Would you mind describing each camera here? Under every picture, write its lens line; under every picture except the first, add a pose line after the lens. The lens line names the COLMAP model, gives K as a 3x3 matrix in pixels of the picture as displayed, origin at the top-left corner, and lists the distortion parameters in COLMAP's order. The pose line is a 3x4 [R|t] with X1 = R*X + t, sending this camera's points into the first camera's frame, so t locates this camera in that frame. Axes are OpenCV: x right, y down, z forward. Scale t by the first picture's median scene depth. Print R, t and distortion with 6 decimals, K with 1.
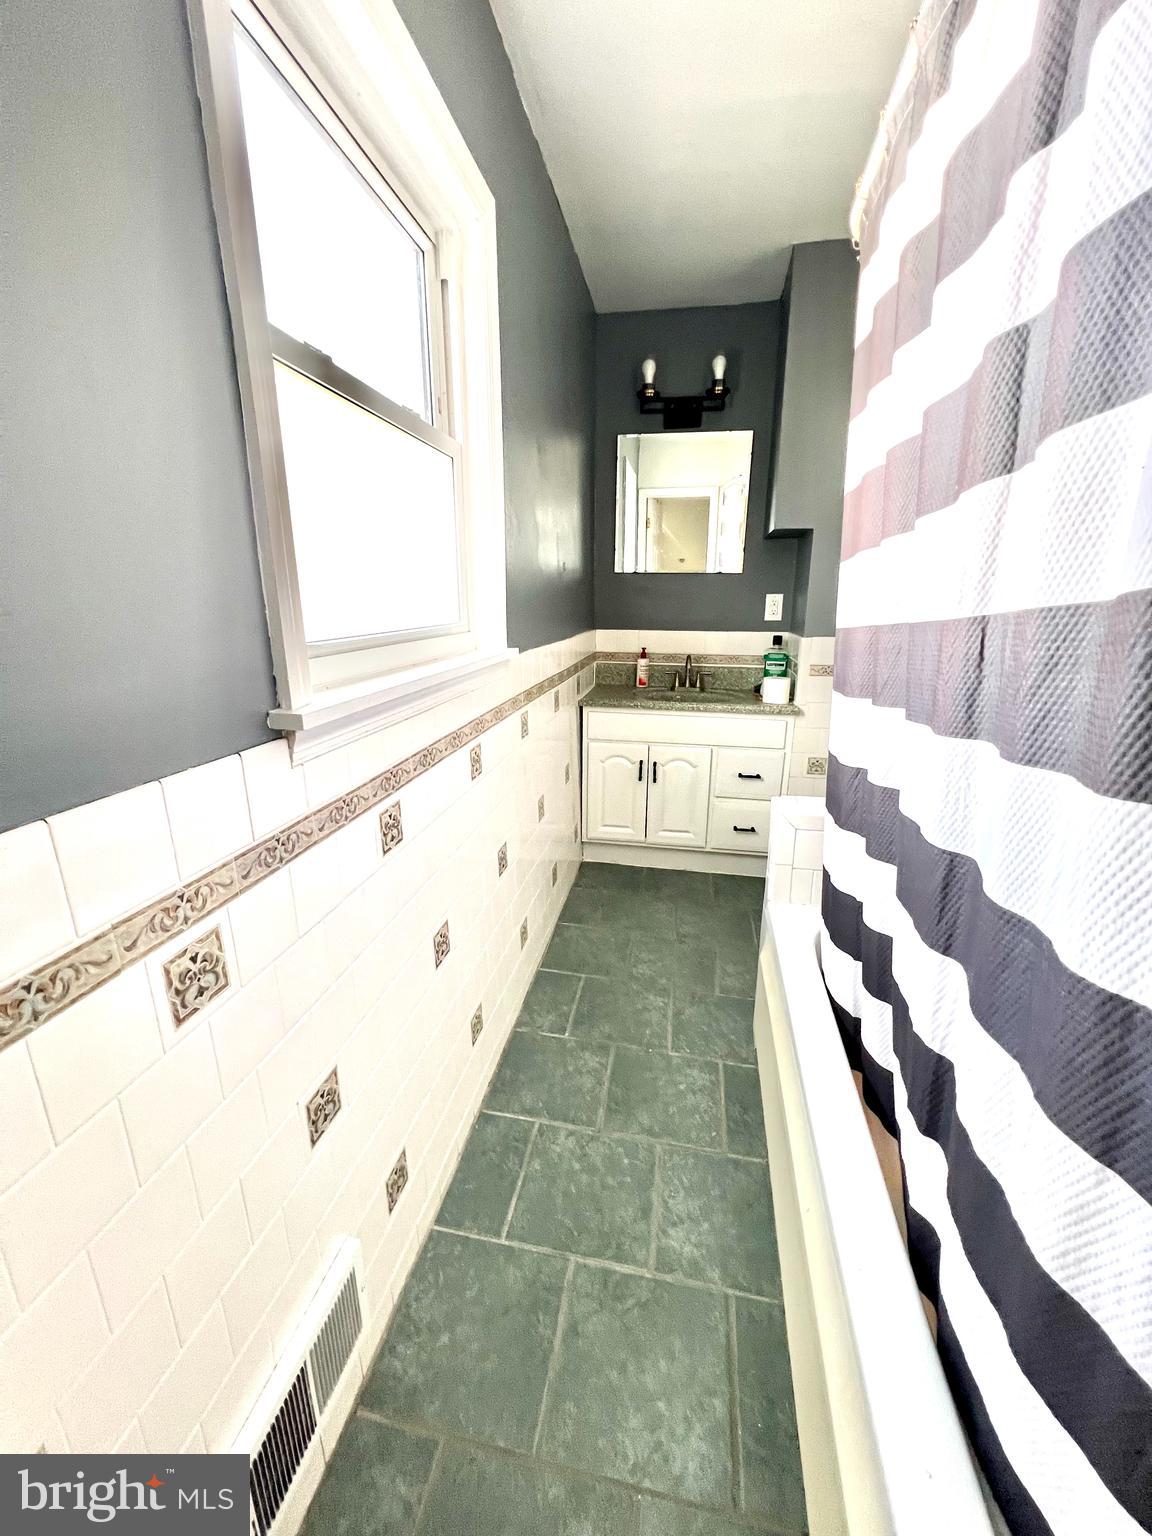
lens RADIAL K [[612.5, 0, 576.3], [0, 612.5, 763.5], [0, 0, 1]] dist [0.000089, 0.001516]
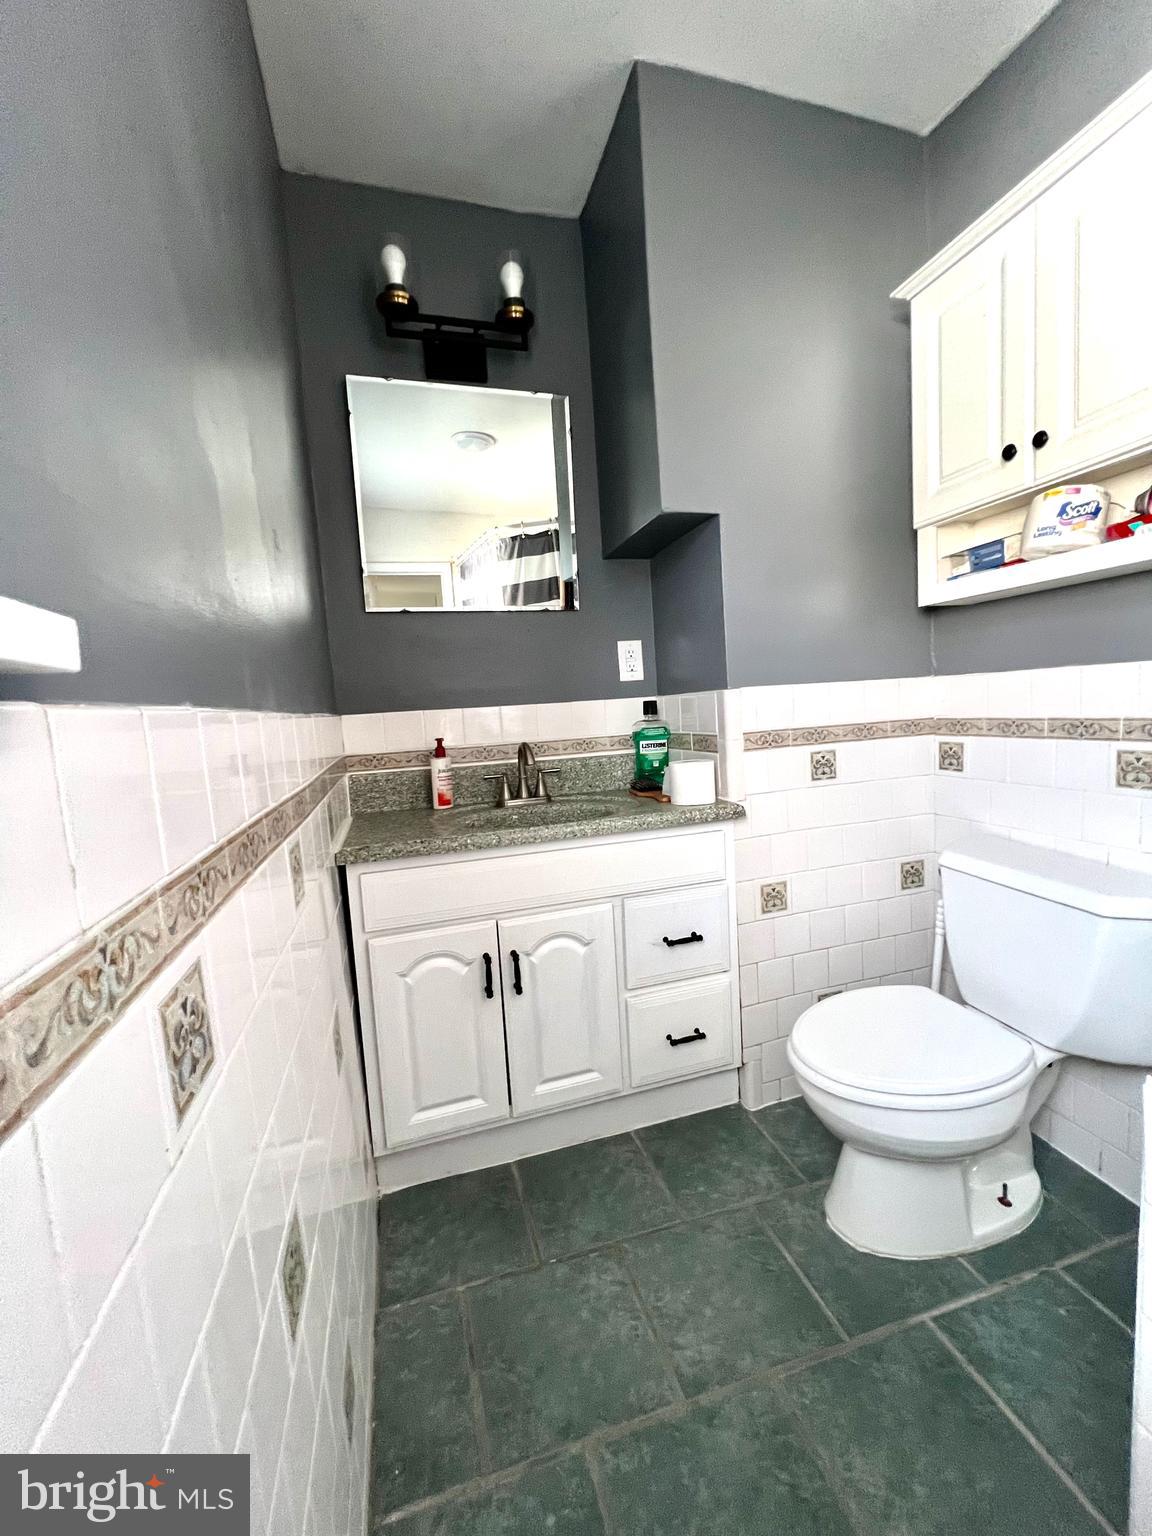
lens RADIAL K [[612.5, 0, 568.8], [0, 612.5, 768.2], [0, 0, 1]] dist [0.000089, 0.001516]
pose [[0.890976, -0.103487, 0.442099, -0.035304], [0.182878, 0.973001, -0.140799, -0.066732], [-0.415592, 0.206299, 0.885846, 0.488561]]
